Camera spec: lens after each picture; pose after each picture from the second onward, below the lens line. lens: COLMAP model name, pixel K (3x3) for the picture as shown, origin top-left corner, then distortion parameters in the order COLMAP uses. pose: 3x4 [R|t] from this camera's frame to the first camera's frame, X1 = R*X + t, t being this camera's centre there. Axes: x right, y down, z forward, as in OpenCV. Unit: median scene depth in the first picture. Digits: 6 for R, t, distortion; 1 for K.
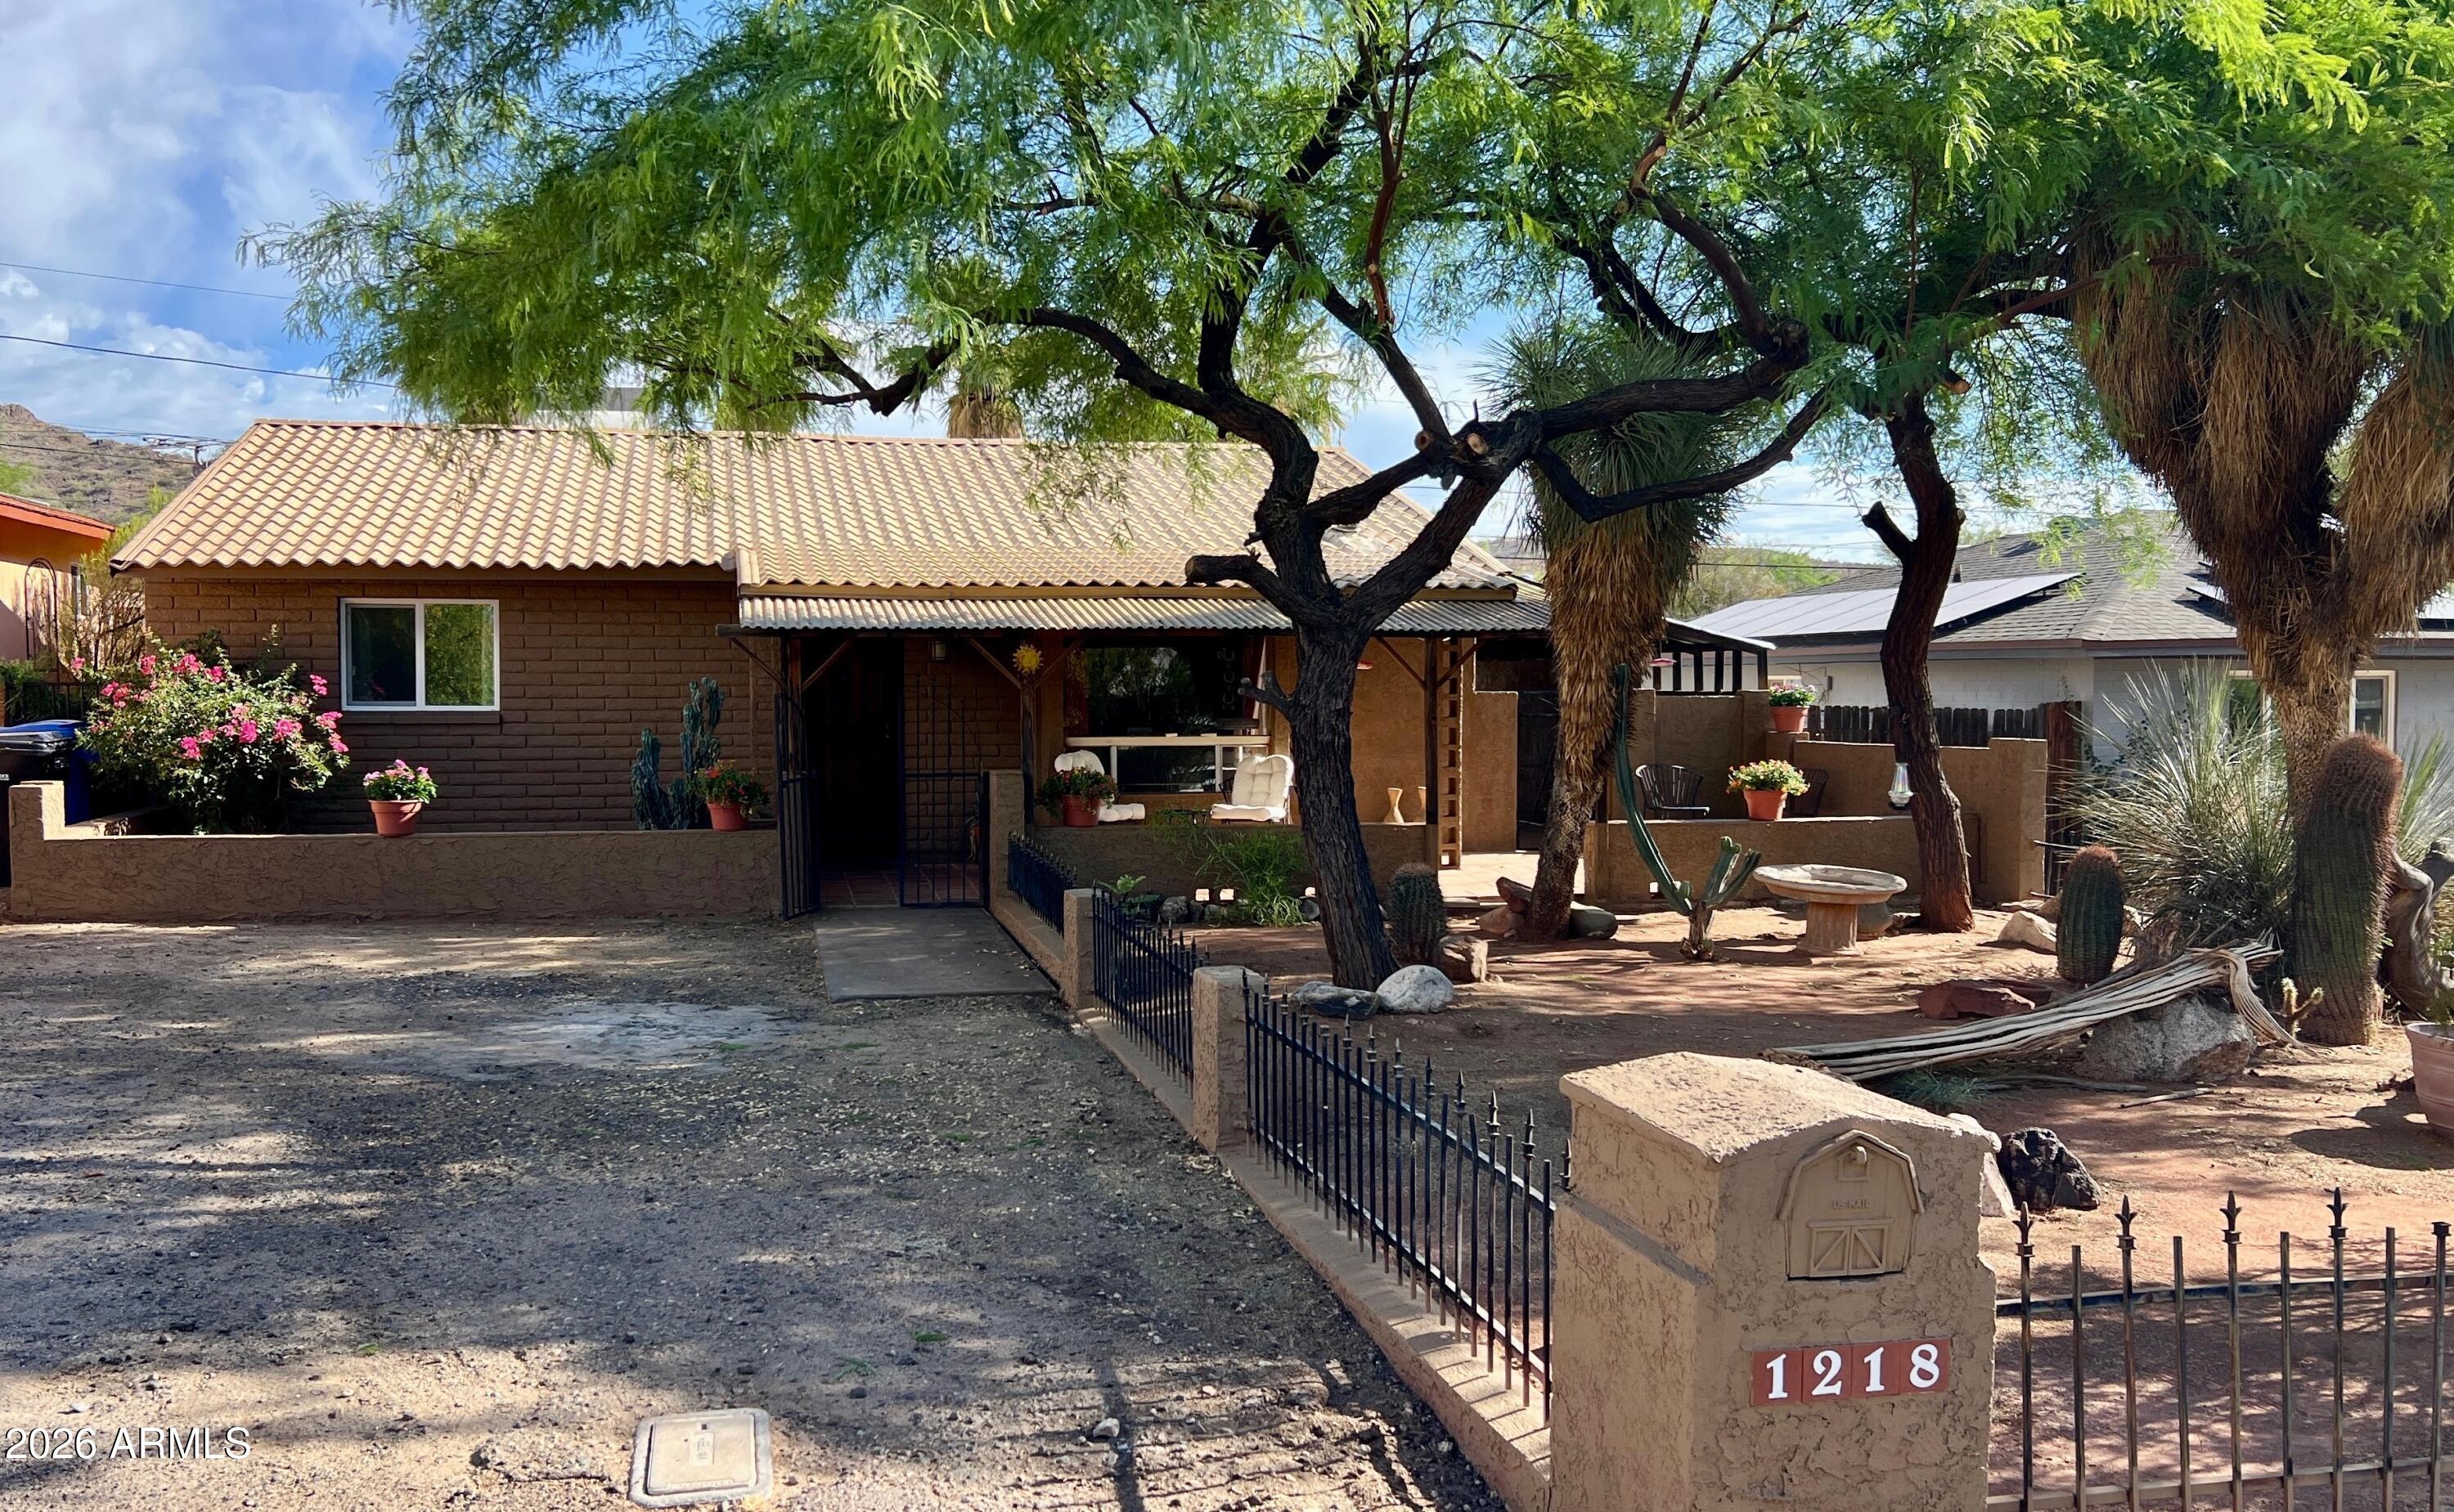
lens RADIAL K [[2024.0, 0, 1134.6], [0, 2024.0, 788.8], [0, 0, 1]] dist [0.055189, -0.022170]
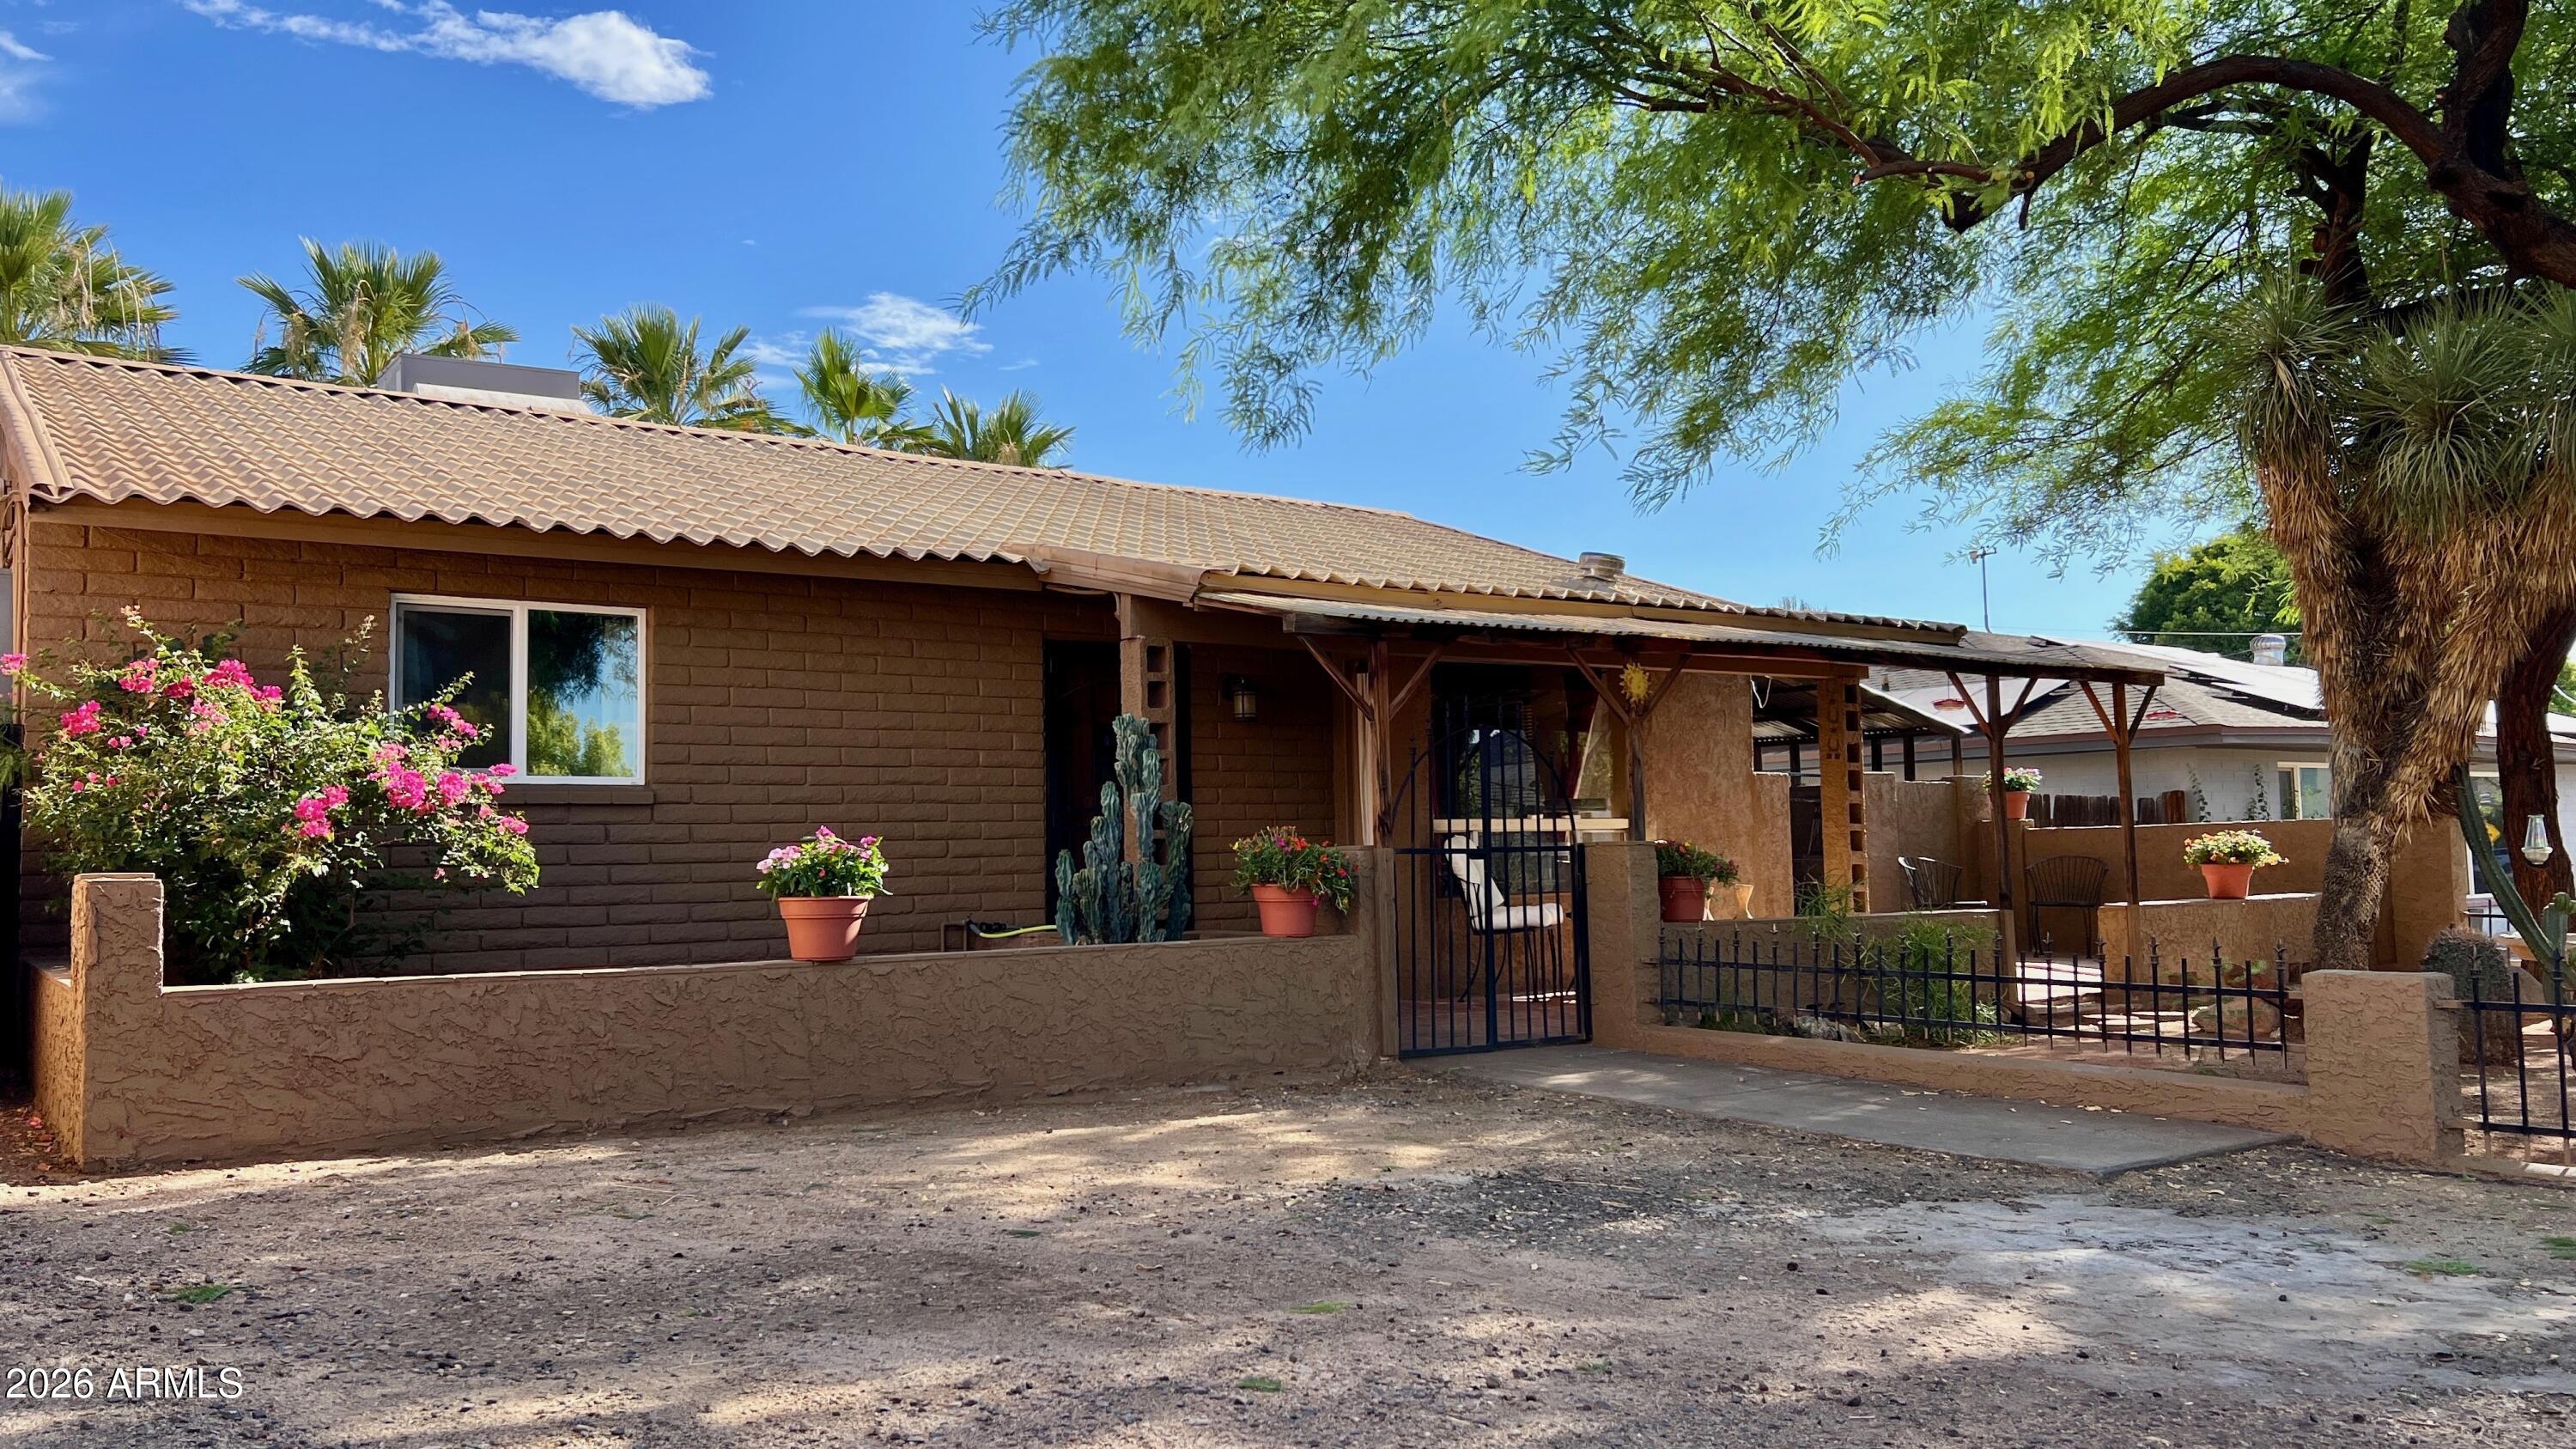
lens RADIAL K [[1951.9, 0, 1298.6], [0, 1951.9, 731.8], [0, 0, 1]] dist [0.044977, -0.037361]
pose [[0.908840, 0.010191, 0.417021, -0.434772], [0.040237, 0.992898, -0.111956, 0.023995], [-0.415200, 0.118529, 0.901975, 0.425785]]
